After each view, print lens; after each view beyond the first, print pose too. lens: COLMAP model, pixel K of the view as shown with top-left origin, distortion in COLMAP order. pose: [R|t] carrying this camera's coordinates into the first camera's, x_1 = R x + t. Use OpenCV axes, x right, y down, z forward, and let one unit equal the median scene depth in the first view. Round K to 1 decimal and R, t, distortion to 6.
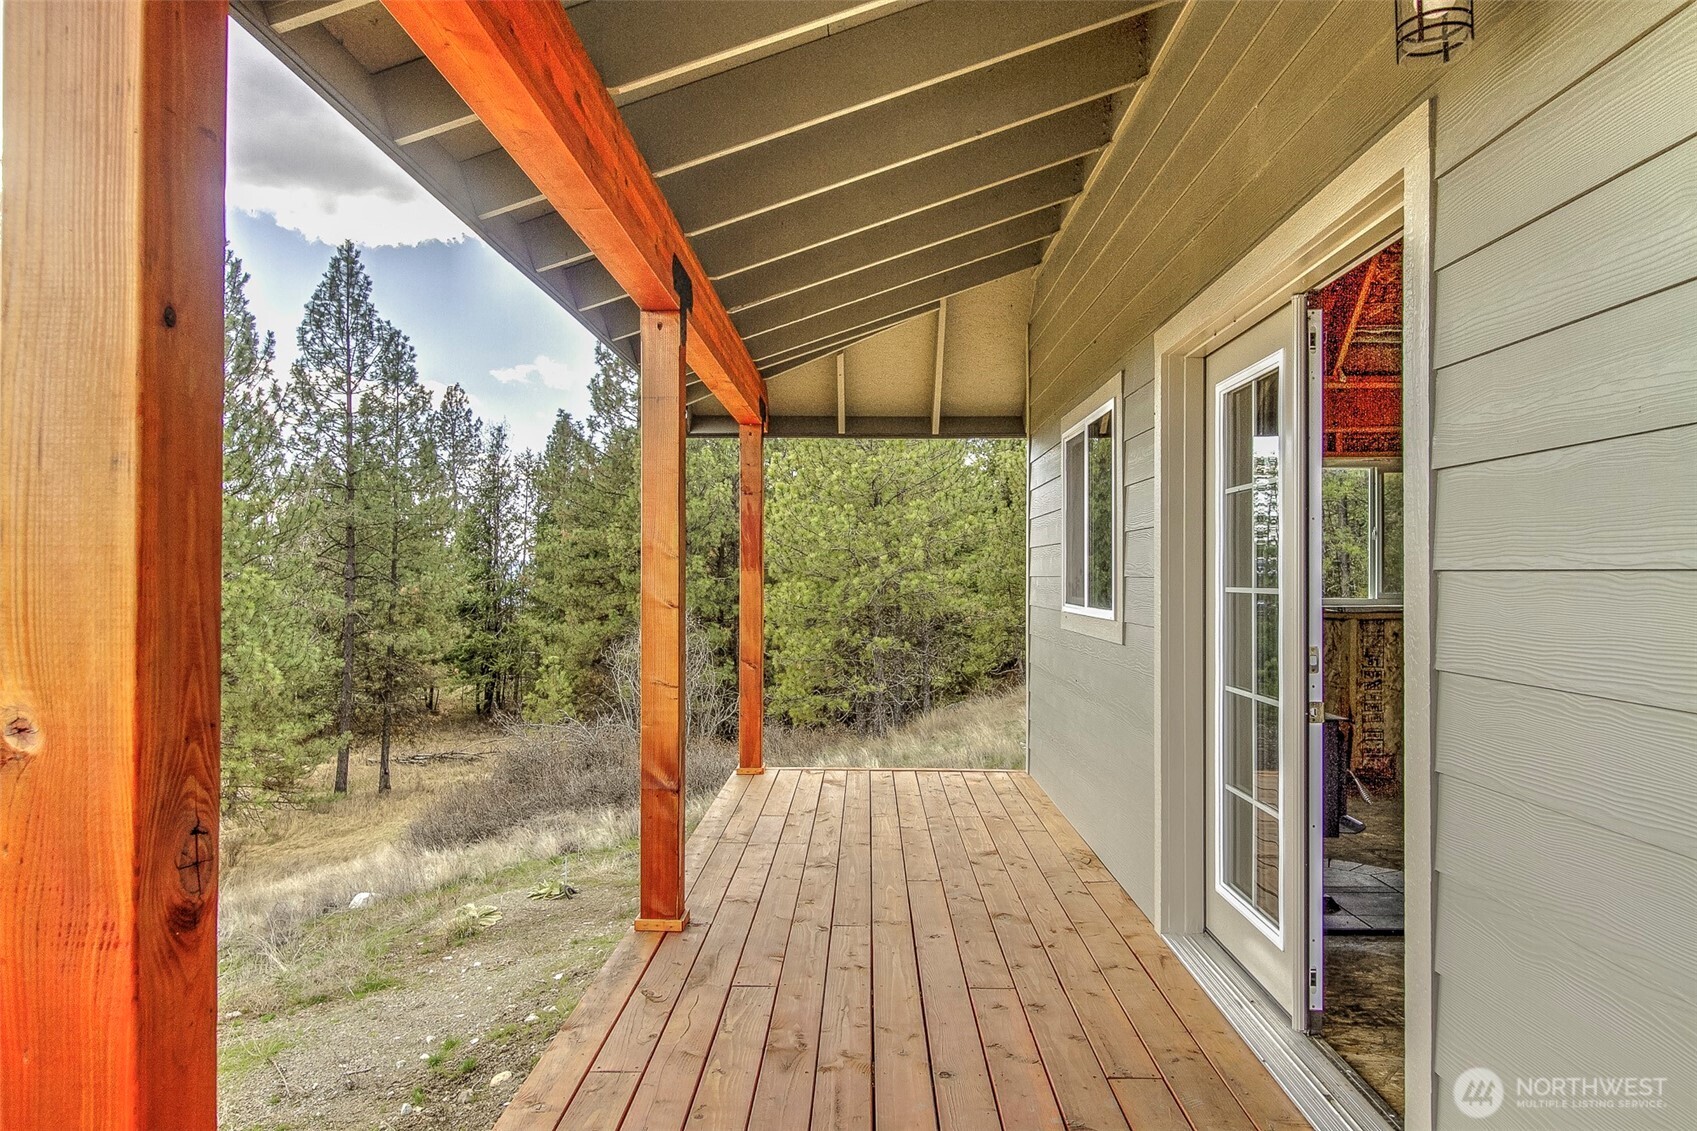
lens RADIAL K [[1117.5, 0, 848.8], [0, 1117.5, 566.2], [0, 0, 1]] dist [0.037277, -0.001001]
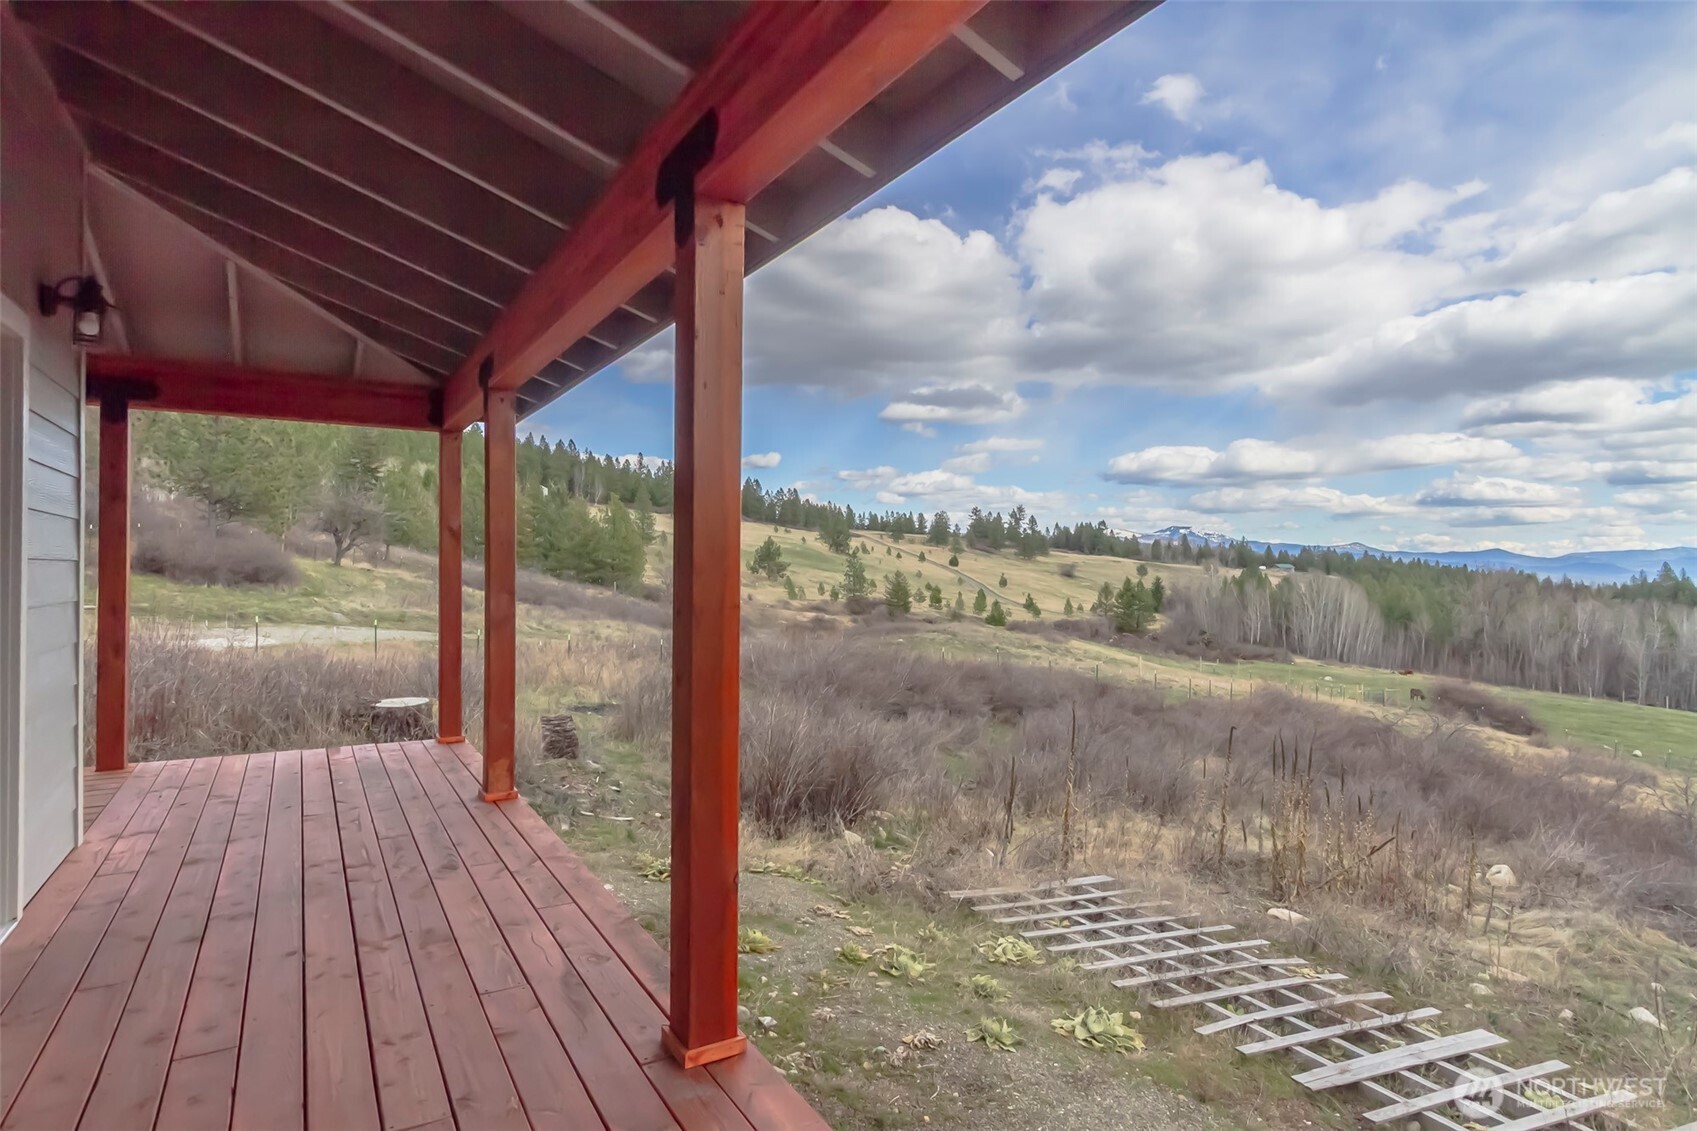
lens RADIAL K [[927.0, 0, 849.5], [0, 927.0, 564.5], [0, 0, 1]] dist [0.000630, 0.000388]
pose [[-0.850508, -0.009919, -0.525869, 0.099755], [-0.004101, 0.999917, -0.012228, 0.020377], [0.525947, -0.008243, -0.850477, 2.124393]]
